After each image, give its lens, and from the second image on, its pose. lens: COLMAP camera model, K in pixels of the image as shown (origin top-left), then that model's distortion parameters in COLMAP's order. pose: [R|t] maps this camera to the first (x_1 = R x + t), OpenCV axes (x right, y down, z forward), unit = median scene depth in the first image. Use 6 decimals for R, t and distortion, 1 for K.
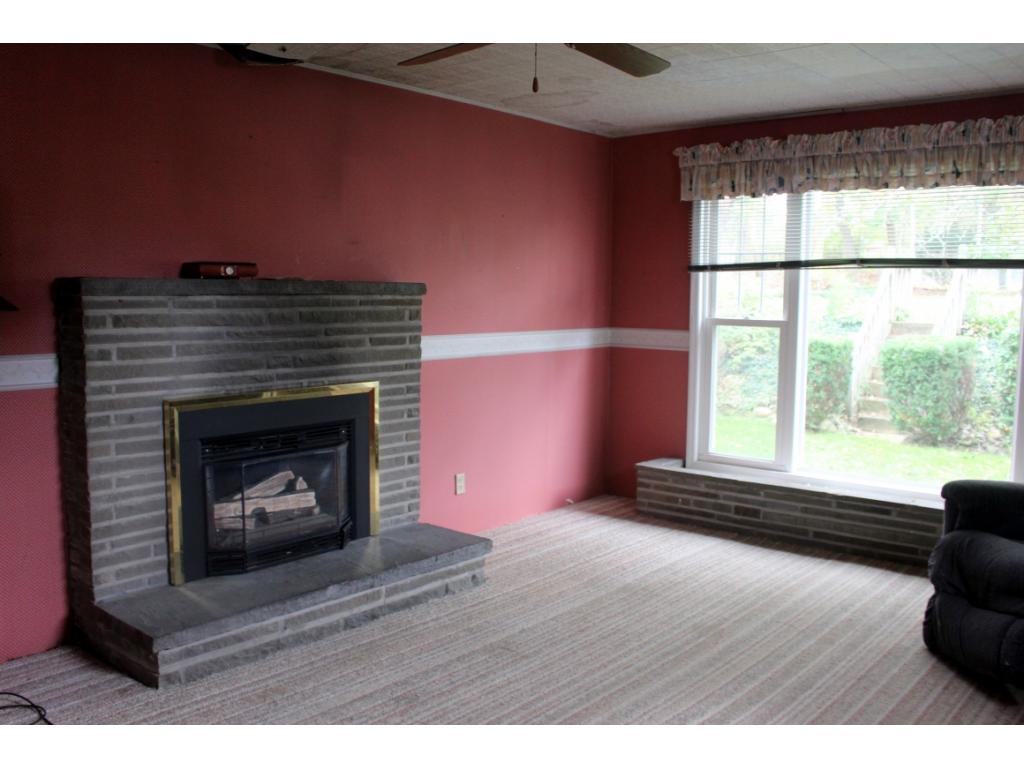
lens RADIAL K [[922.6, 0, 516.3], [0, 922.6, 389.0], [0, 0, 1]] dist [-0.152990, 0.153607]
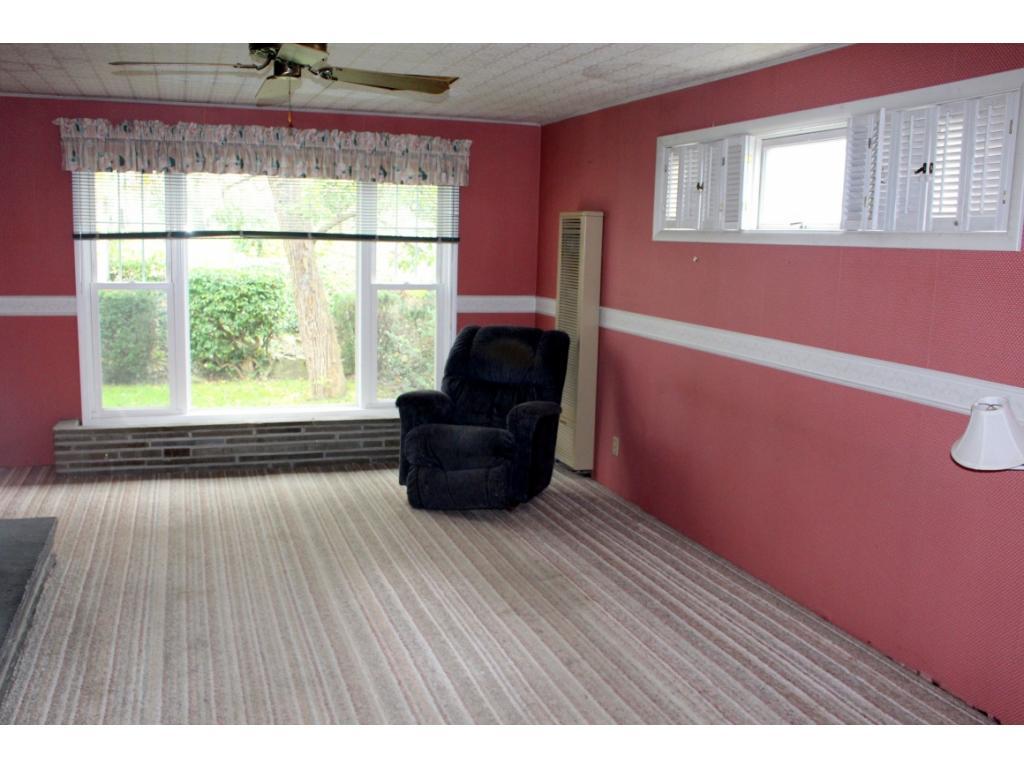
lens RADIAL K [[922.6, 0, 516.3], [0, 922.6, 389.0], [0, 0, 1]] dist [-0.152990, 0.153607]
pose [[0.512144, -0.130372, 0.848947, -0.493340], [0.068141, 0.991465, 0.111151, -0.042806], [-0.856192, 0.000923, 0.516657, 0.046360]]
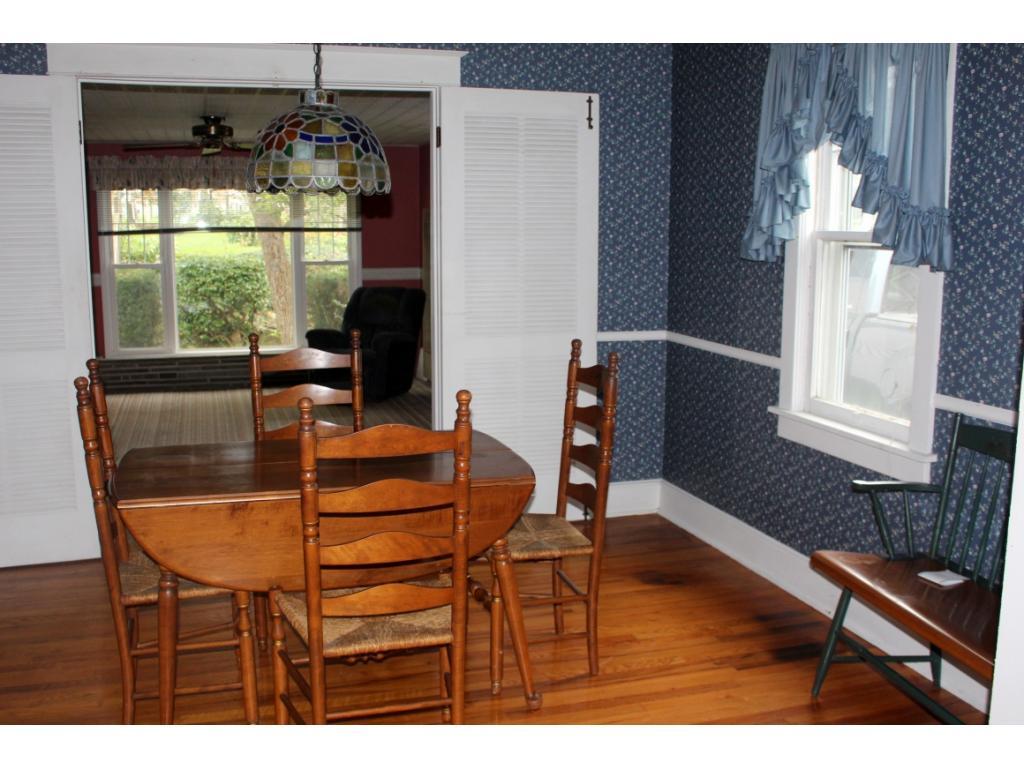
lens RADIAL K [[990.1, 0, 512.0], [0, 990.1, 384.0], [0, 0, 1]] dist [-0.102004, 0.010682]
pose [[0.545754, -0.140346, 0.826109, -0.937751], [0.091377, 0.989963, 0.107816, 0.010514], [-0.832948, 0.016647, 0.553100, -0.573690]]
